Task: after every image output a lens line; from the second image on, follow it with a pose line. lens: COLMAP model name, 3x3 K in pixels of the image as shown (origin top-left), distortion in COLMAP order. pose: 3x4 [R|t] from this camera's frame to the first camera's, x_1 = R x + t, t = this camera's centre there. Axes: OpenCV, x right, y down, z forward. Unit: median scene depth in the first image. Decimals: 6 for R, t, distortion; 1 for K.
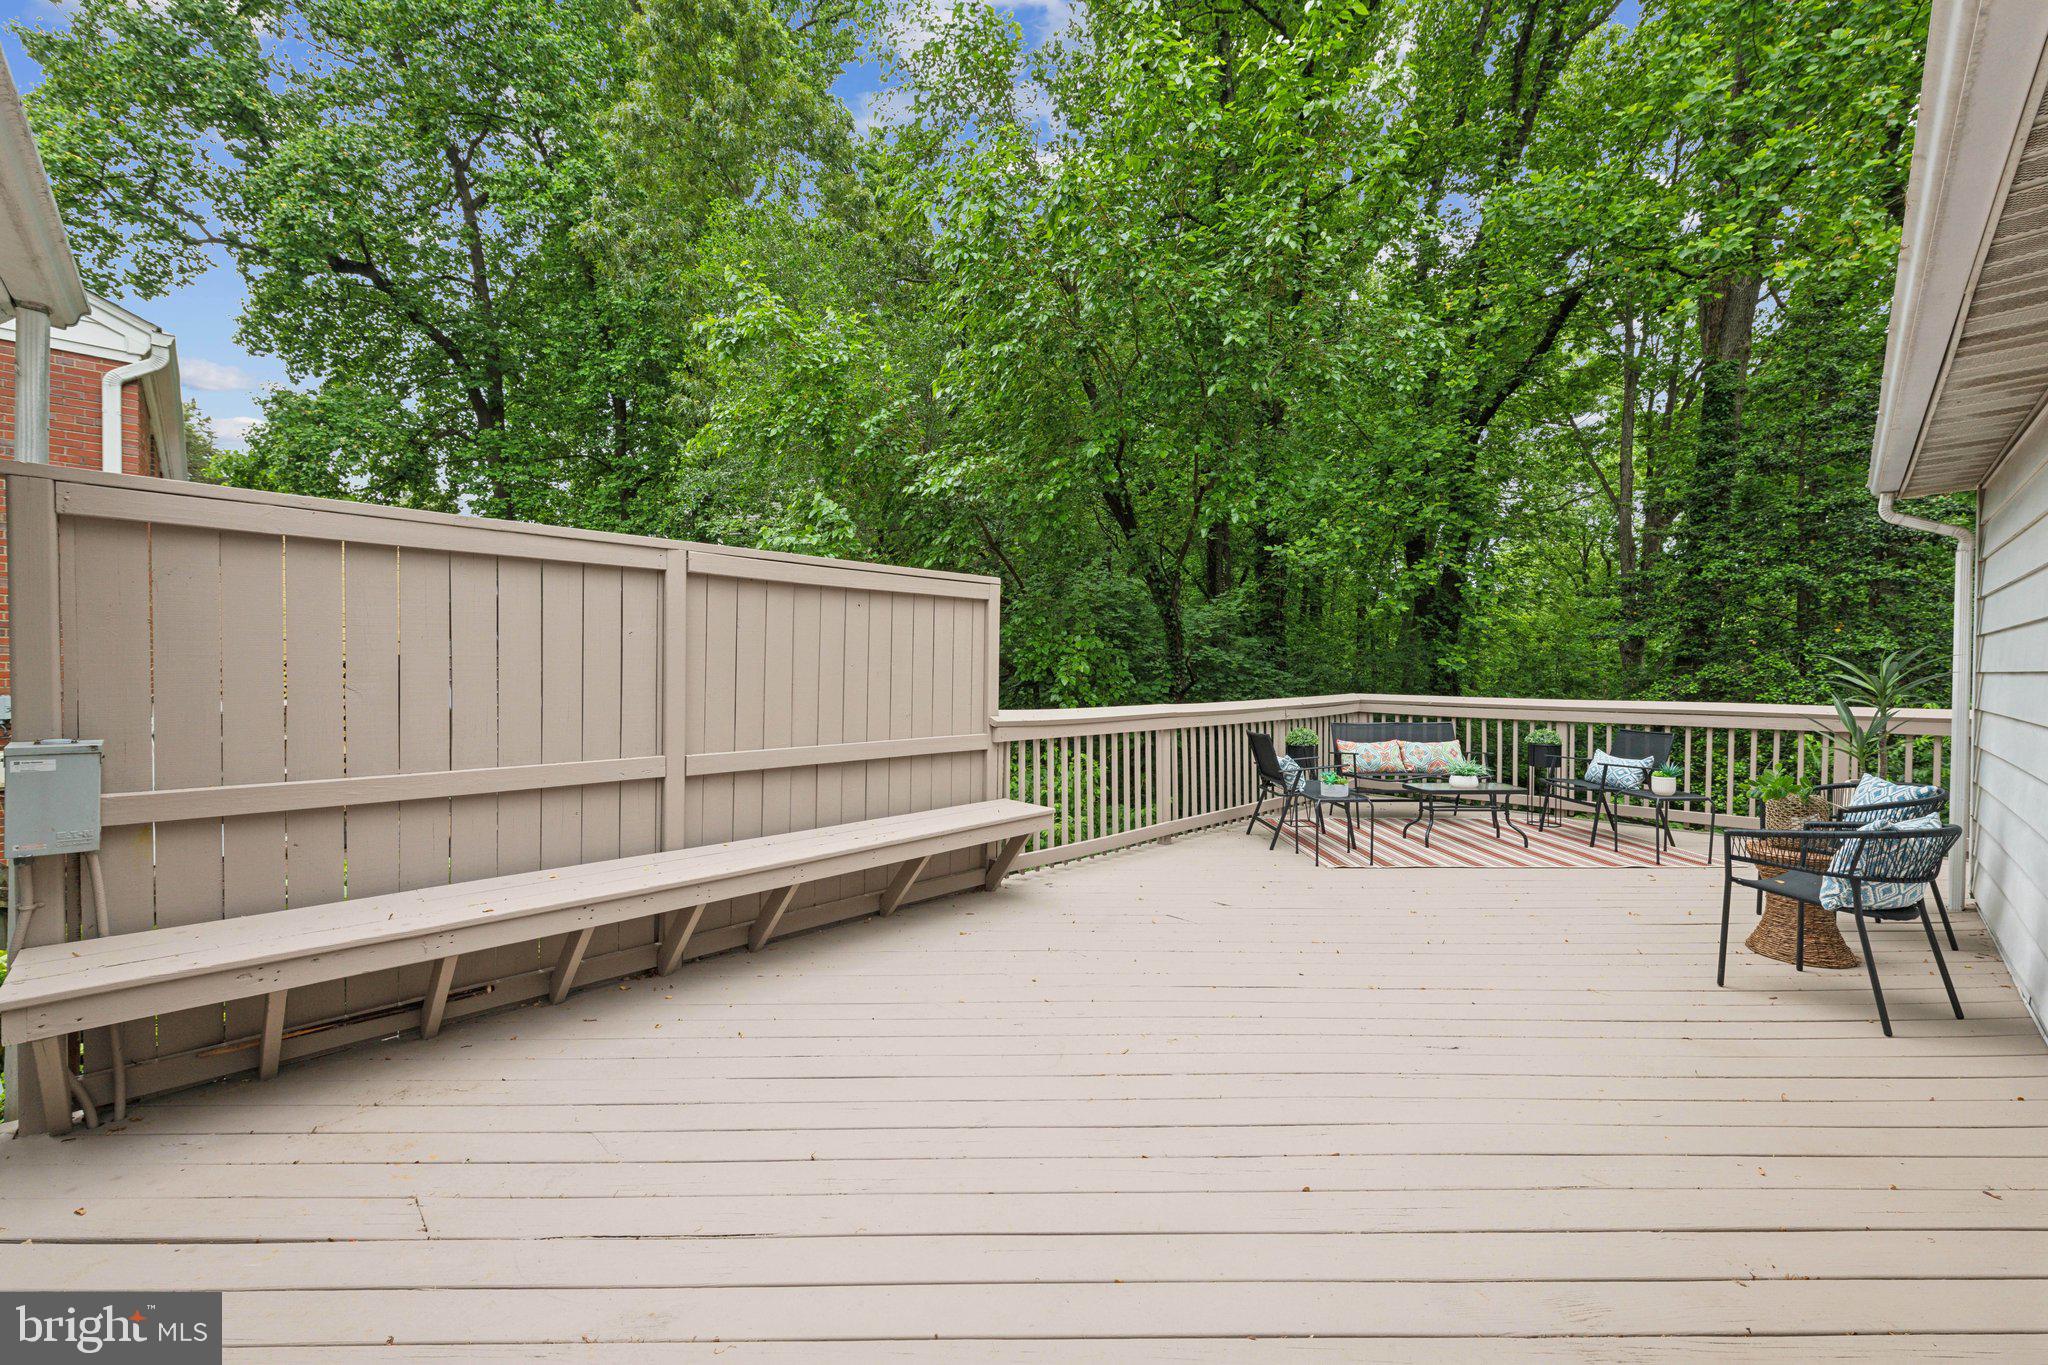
lens RADIAL K [[815.8, 0, 1019.5], [0, 815.8, 689.3], [0, 0, 1]] dist [0.012669, -0.002943]
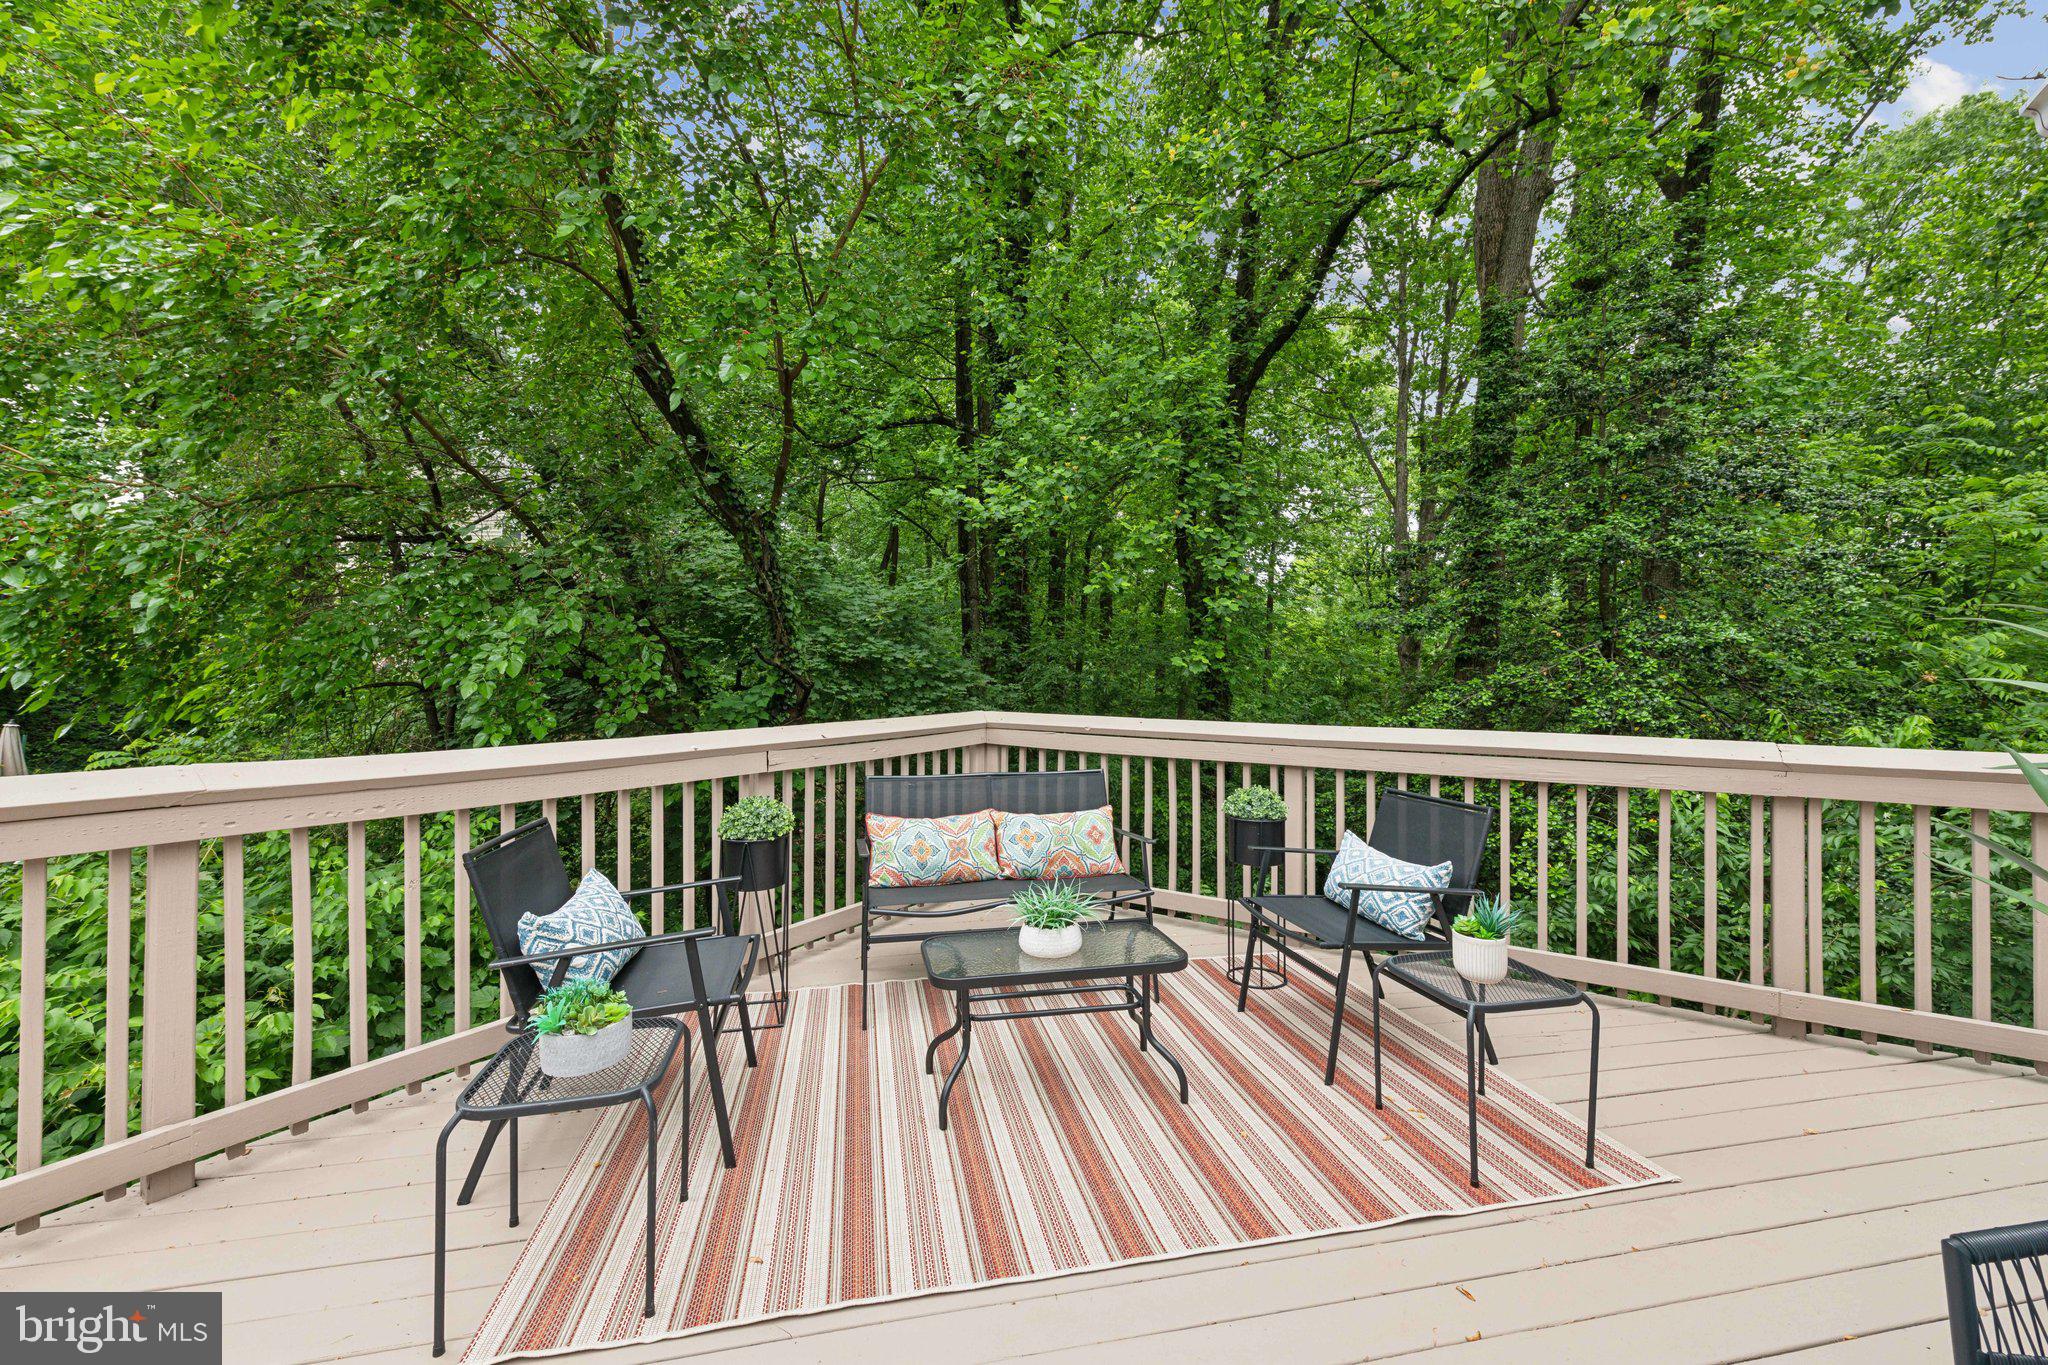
lens RADIAL K [[815.8, 0, 1027.6], [0, 815.8, 678.1], [0, 0, 1]] dist [0.012669, -0.002943]
pose [[0.979155, 0.001227, 0.203113, 0.294711], [0.002649, 0.999820, -0.018809, -0.006398], [-0.203100, 0.018955, 0.978975, 0.394751]]
